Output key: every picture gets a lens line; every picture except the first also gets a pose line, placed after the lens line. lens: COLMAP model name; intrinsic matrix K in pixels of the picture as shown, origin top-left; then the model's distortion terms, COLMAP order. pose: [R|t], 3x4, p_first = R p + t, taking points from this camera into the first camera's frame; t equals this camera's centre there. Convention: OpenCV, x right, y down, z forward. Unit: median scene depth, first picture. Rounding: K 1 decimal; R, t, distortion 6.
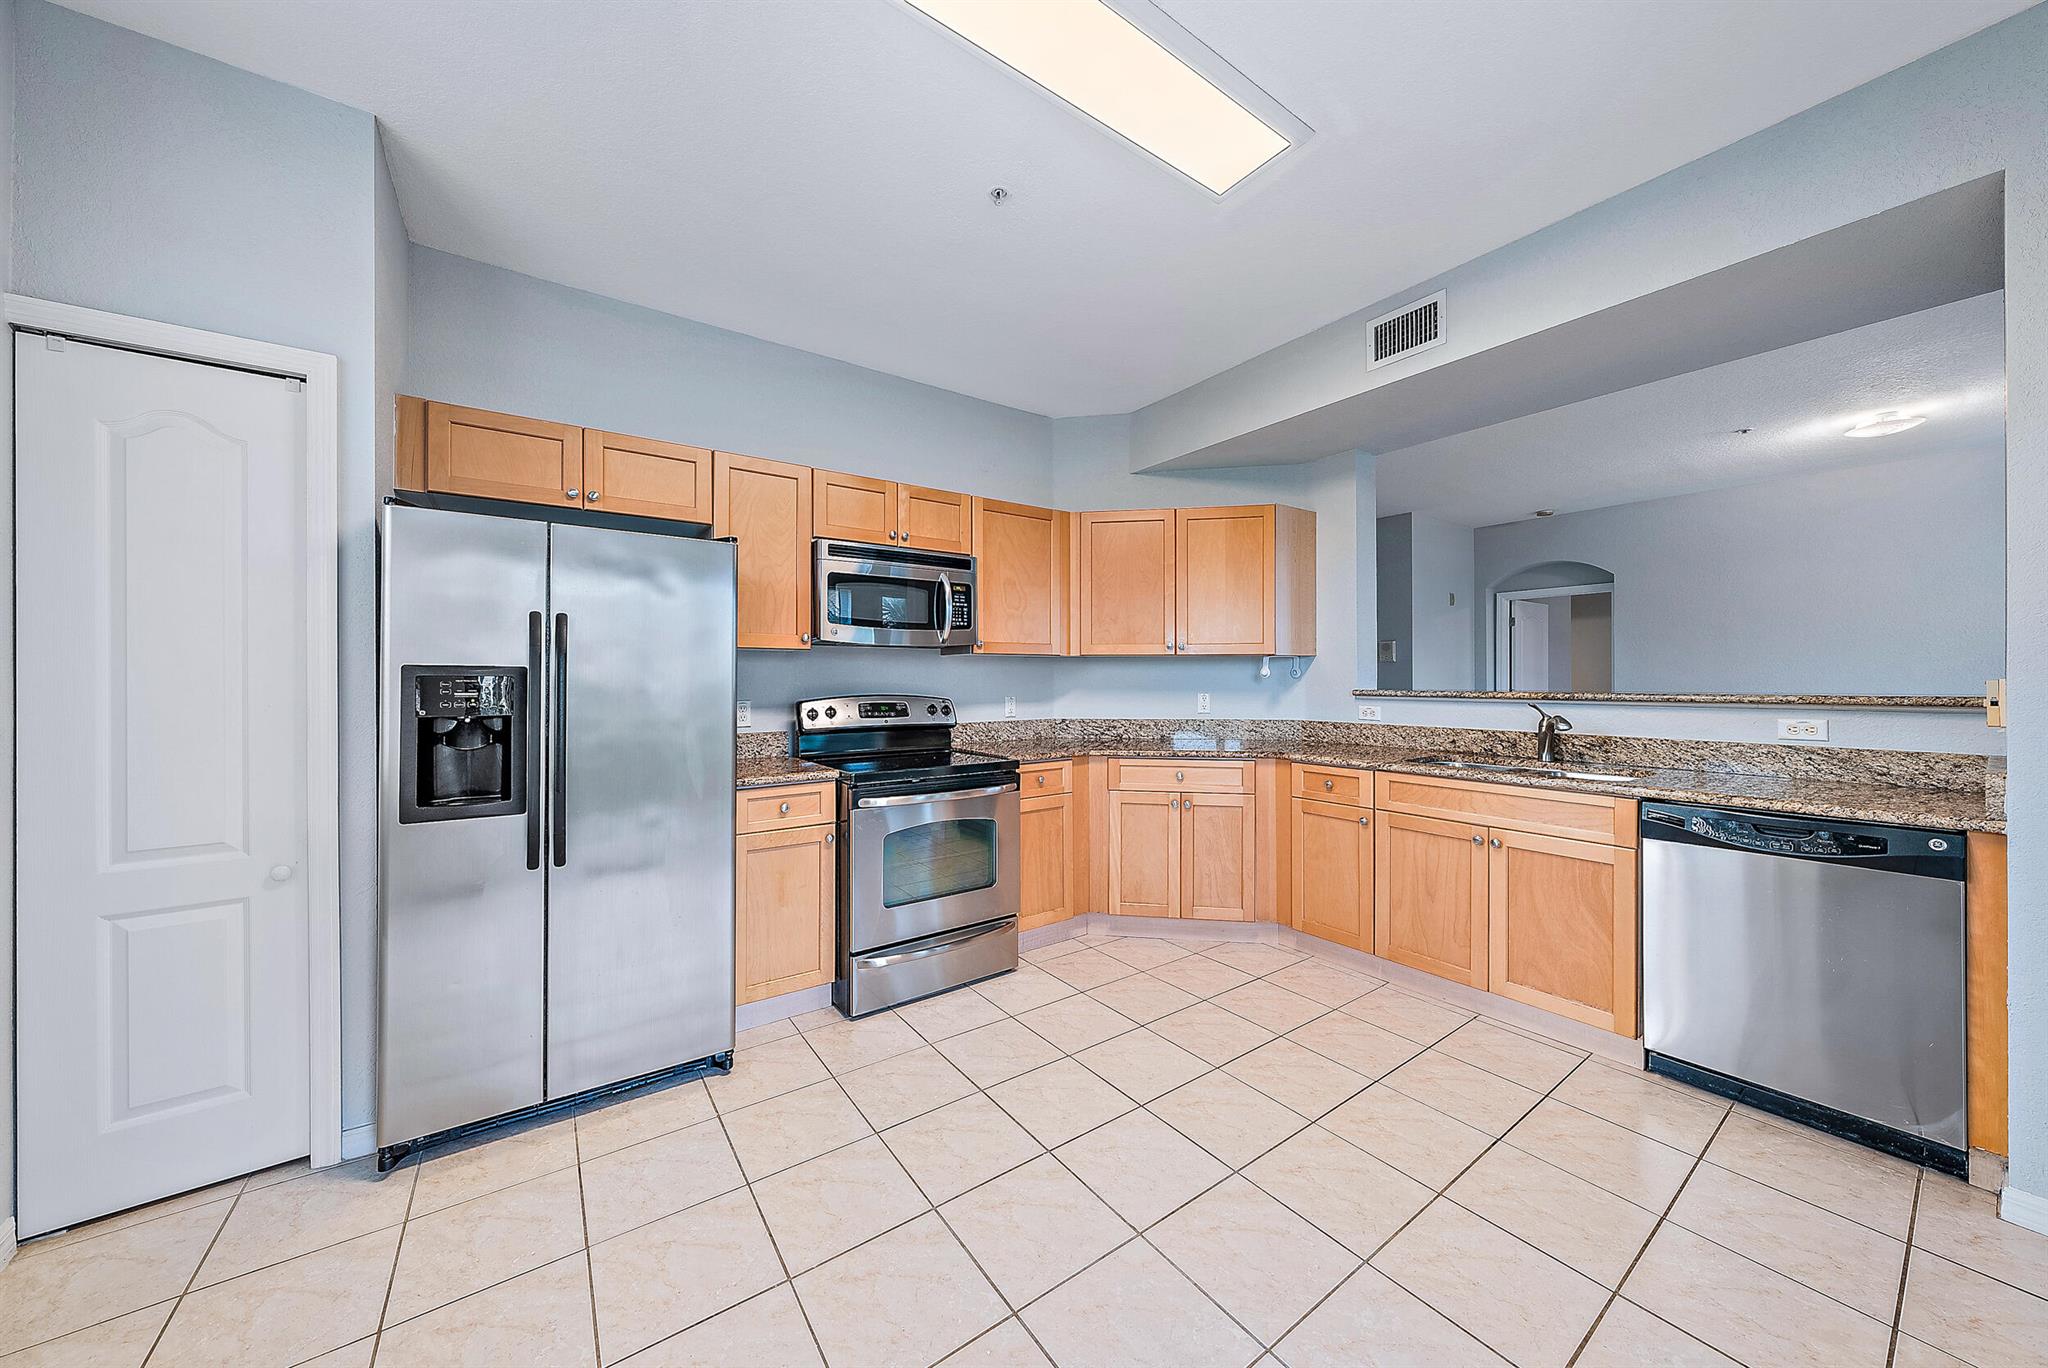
lens RADIAL K [[702.0, 0, 1032.8], [0, 702.0, 678.3], [0, 0, 1]] dist [-0.001254, -0.000122]
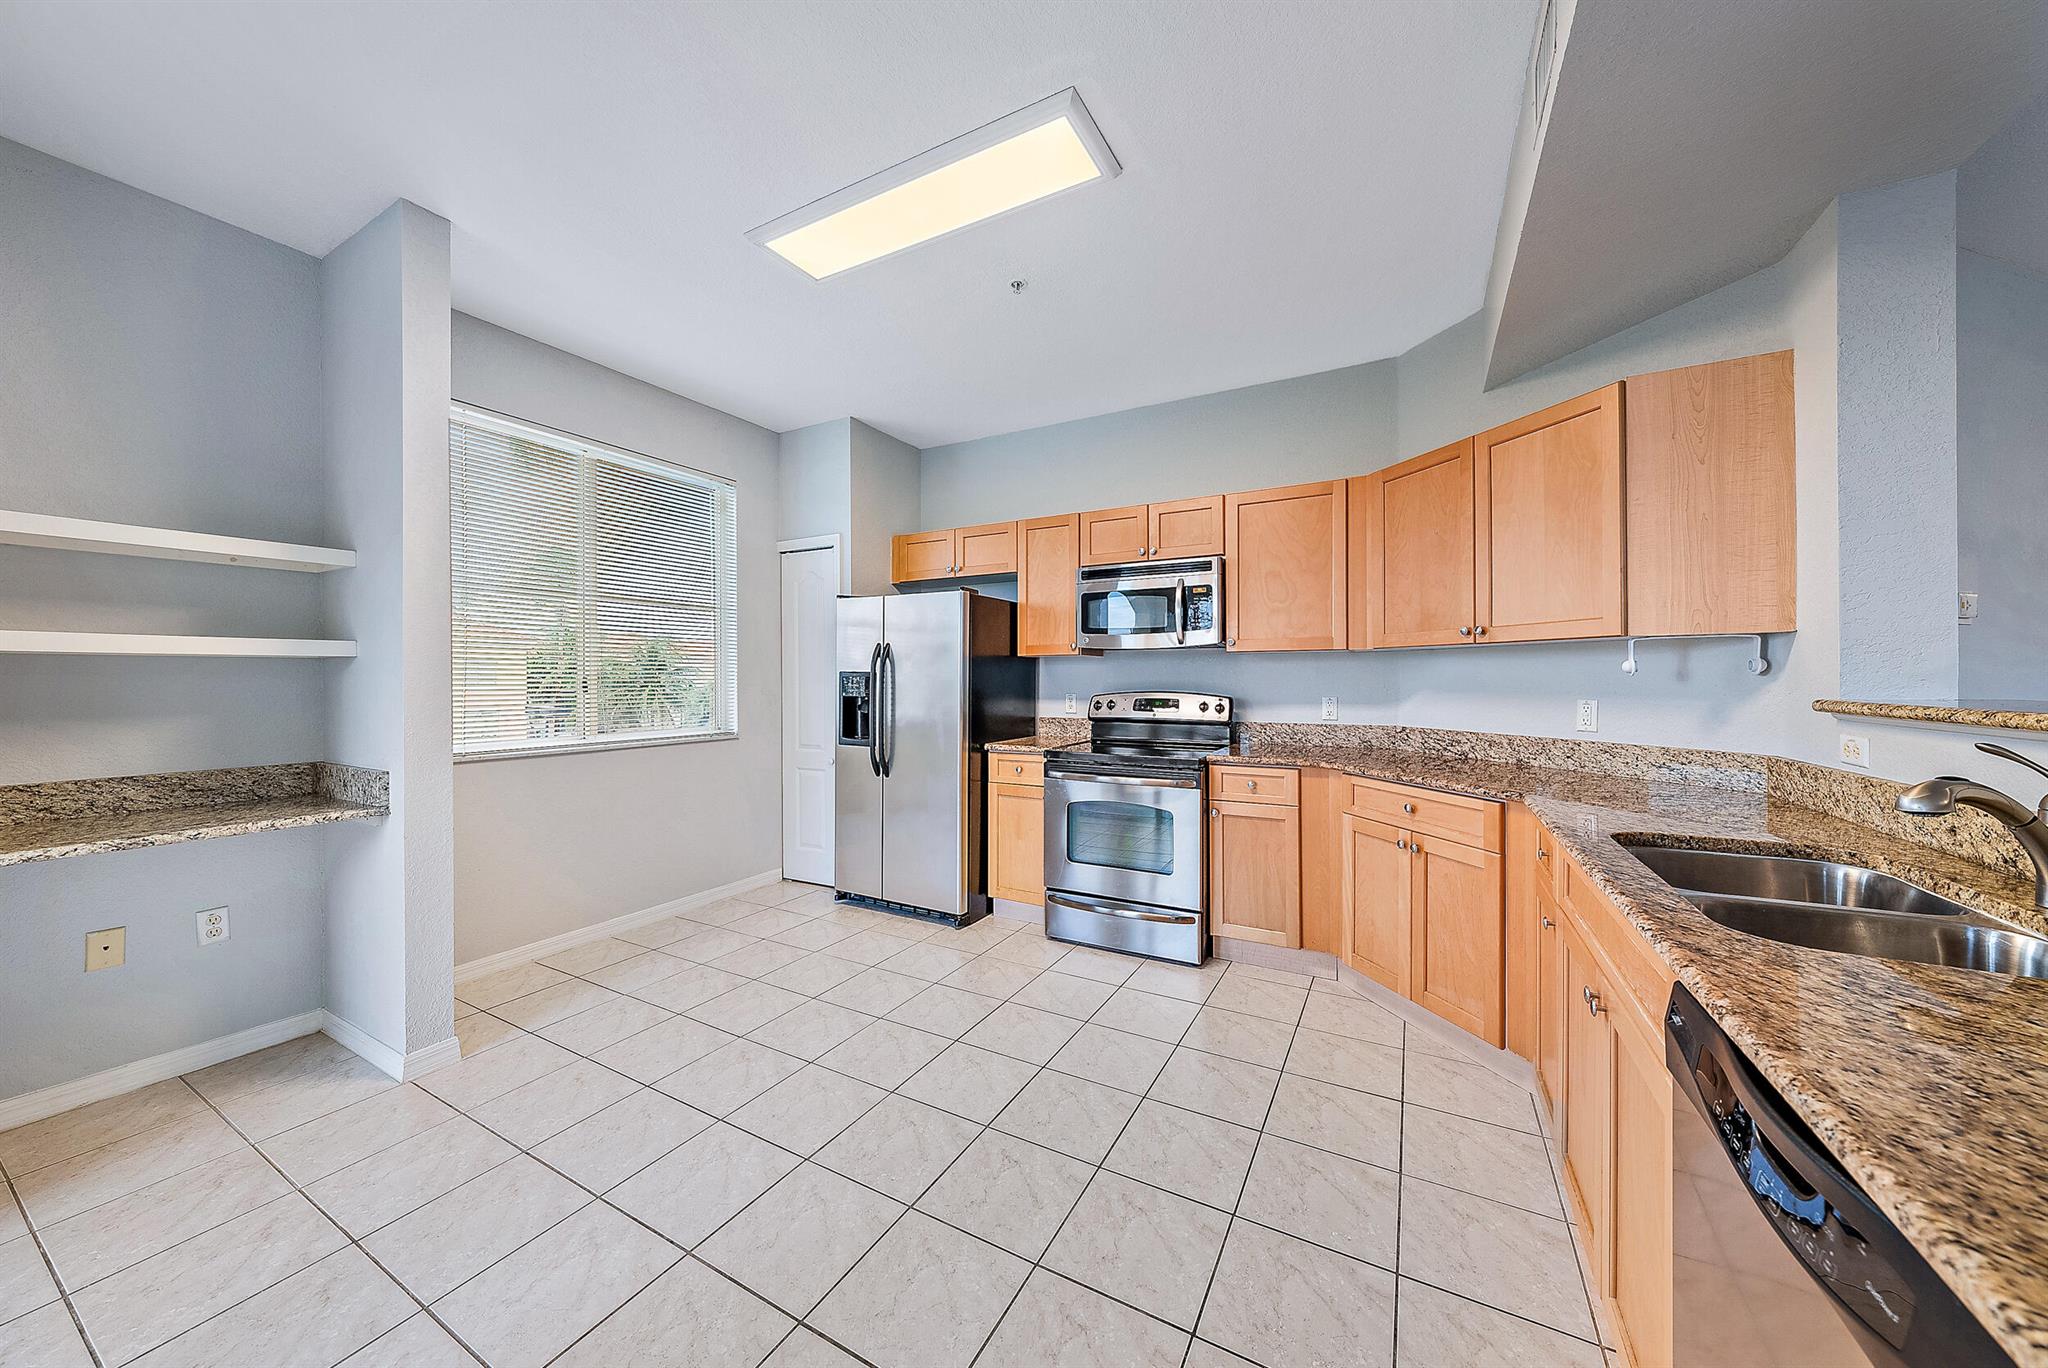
lens RADIAL K [[702.0, 0, 1028.1], [0, 702.0, 682.6], [0, 0, 1]] dist [-0.001254, -0.000122]
pose [[0.425744, 0.006316, -0.904822, 0.696014], [0.002690, 0.999962, 0.008246, -0.000935], [0.904840, -0.005944, 0.425711, 0.314908]]
